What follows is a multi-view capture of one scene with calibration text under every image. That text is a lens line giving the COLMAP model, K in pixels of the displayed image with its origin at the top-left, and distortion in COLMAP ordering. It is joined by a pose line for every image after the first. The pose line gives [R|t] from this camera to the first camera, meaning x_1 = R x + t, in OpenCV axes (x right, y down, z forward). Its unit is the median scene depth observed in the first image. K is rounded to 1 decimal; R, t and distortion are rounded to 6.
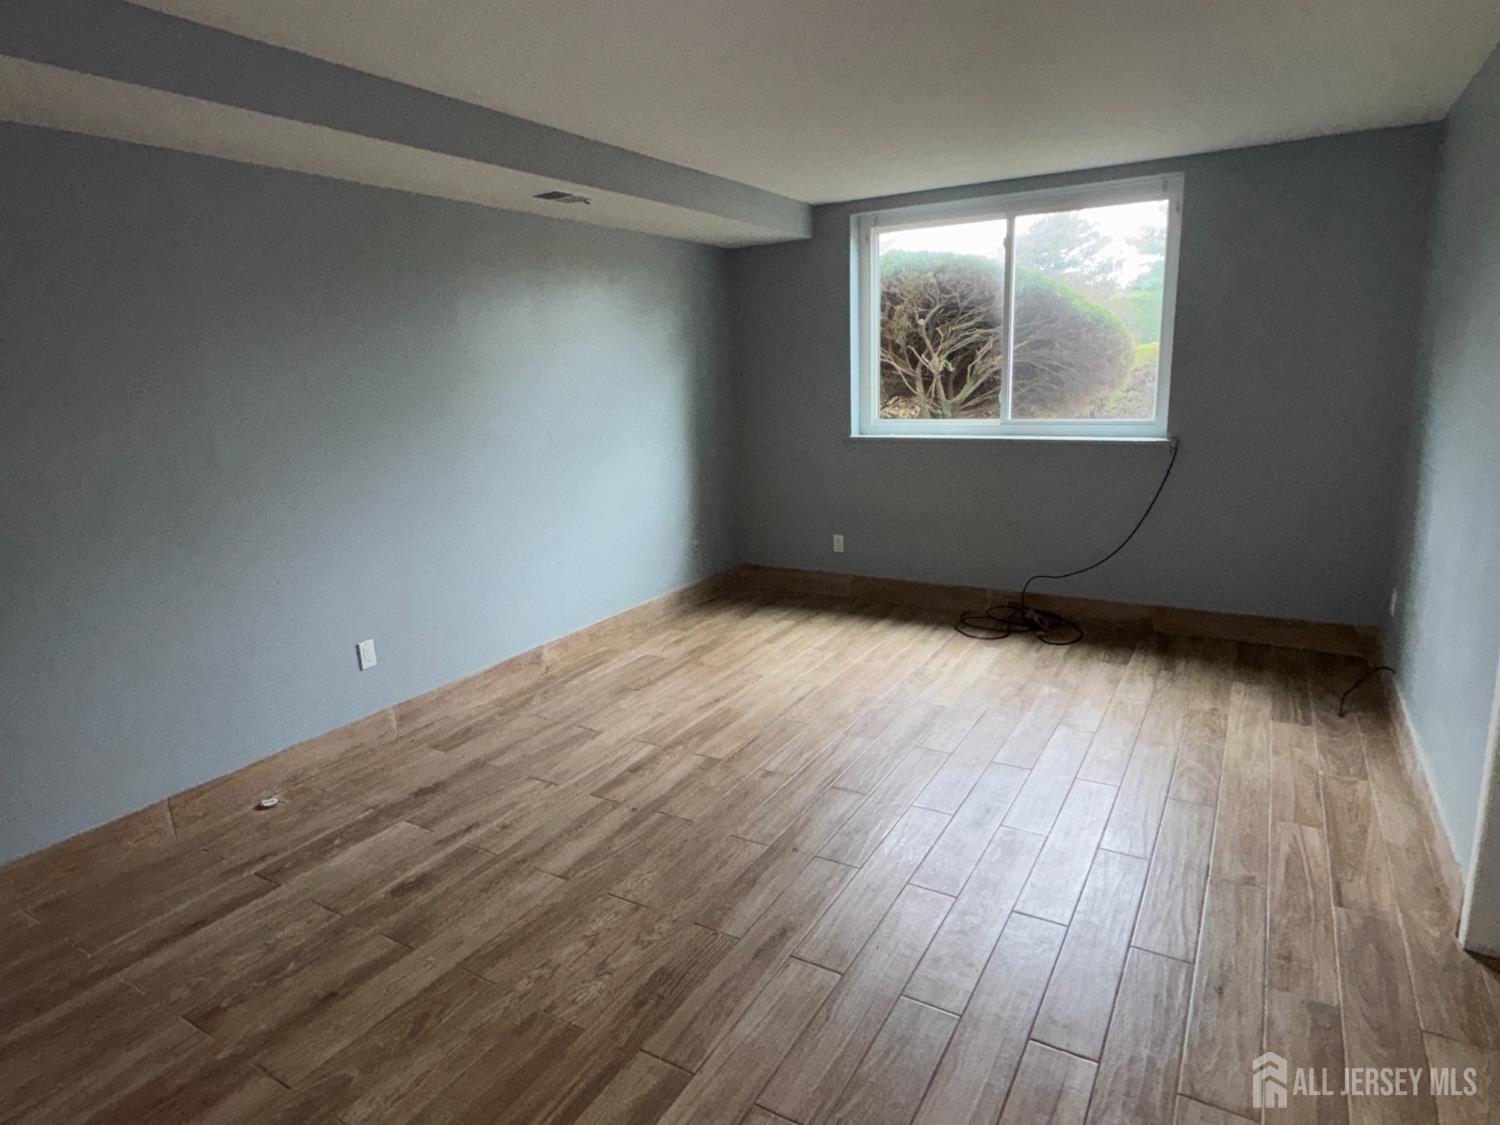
lens RADIAL K [[877.4, 0, 744.8], [0, 877.4, 560.3], [0, 0, 1]] dist [0.002178, 0.000699]
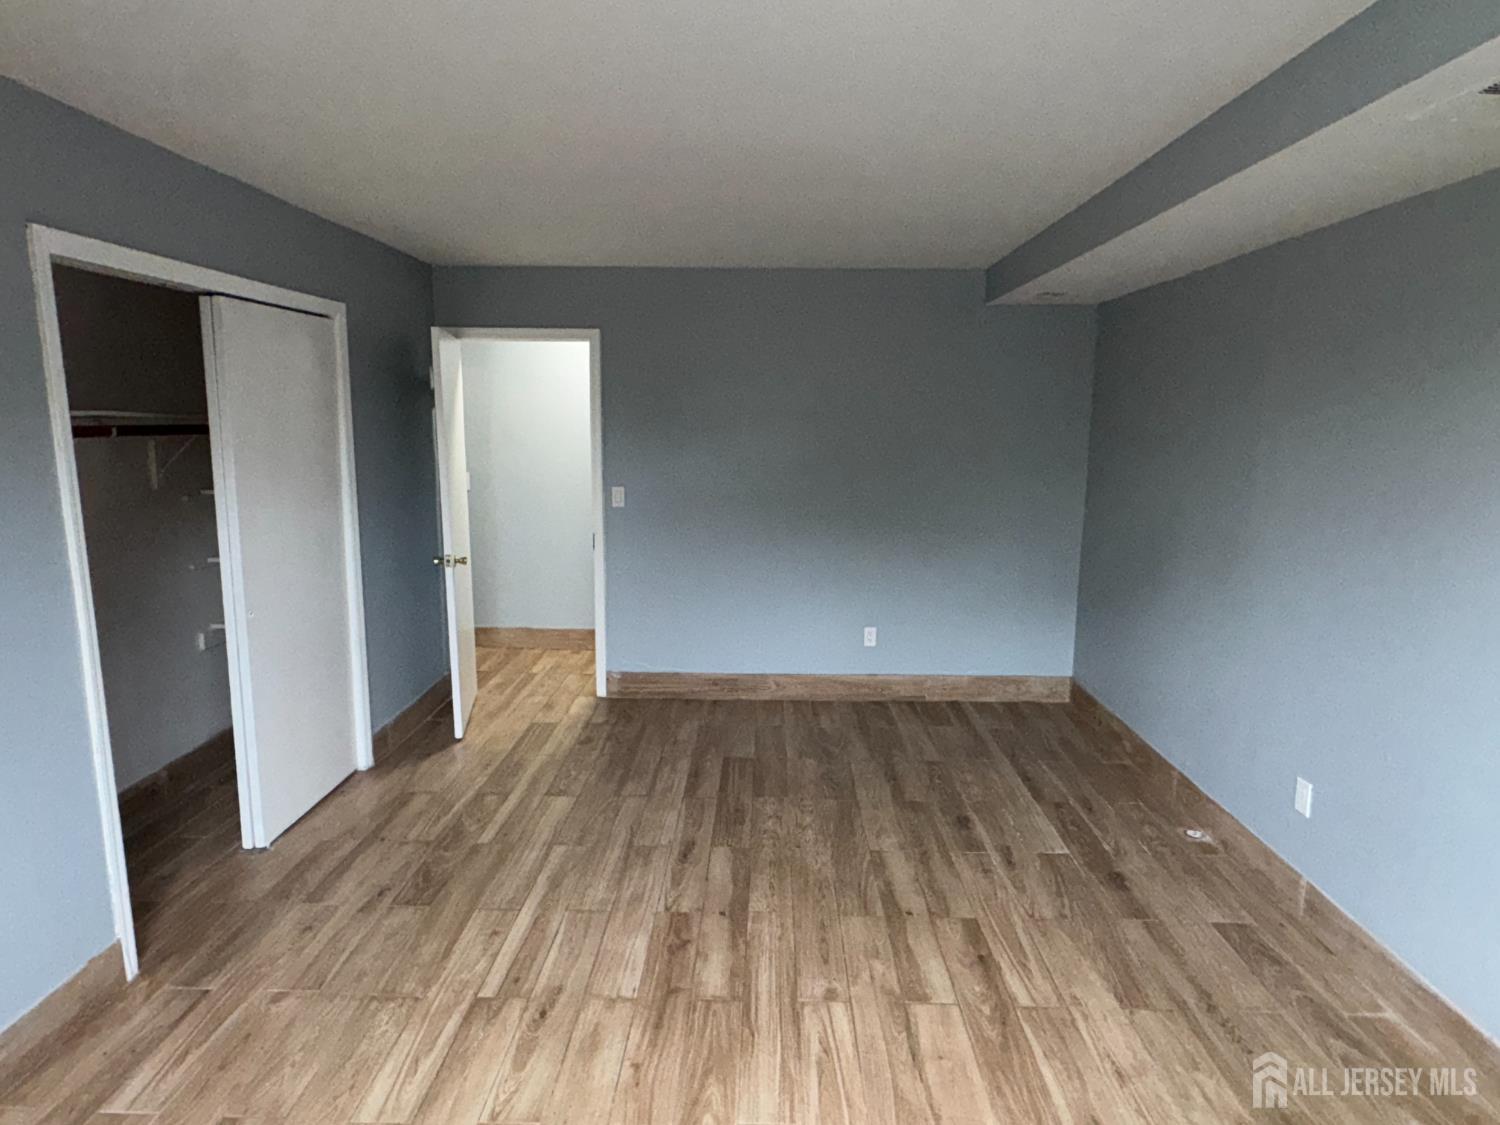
lens RADIAL K [[877.4, 0, 745.8], [0, 877.4, 561.9], [0, 0, 1]] dist [0.002178, 0.000699]
pose [[-0.873759, 0.109303, -0.473918, 0.430479], [-0.082484, 0.927001, 0.365876, -0.395903], [0.479314, 0.358779, -0.800960, 1.513392]]
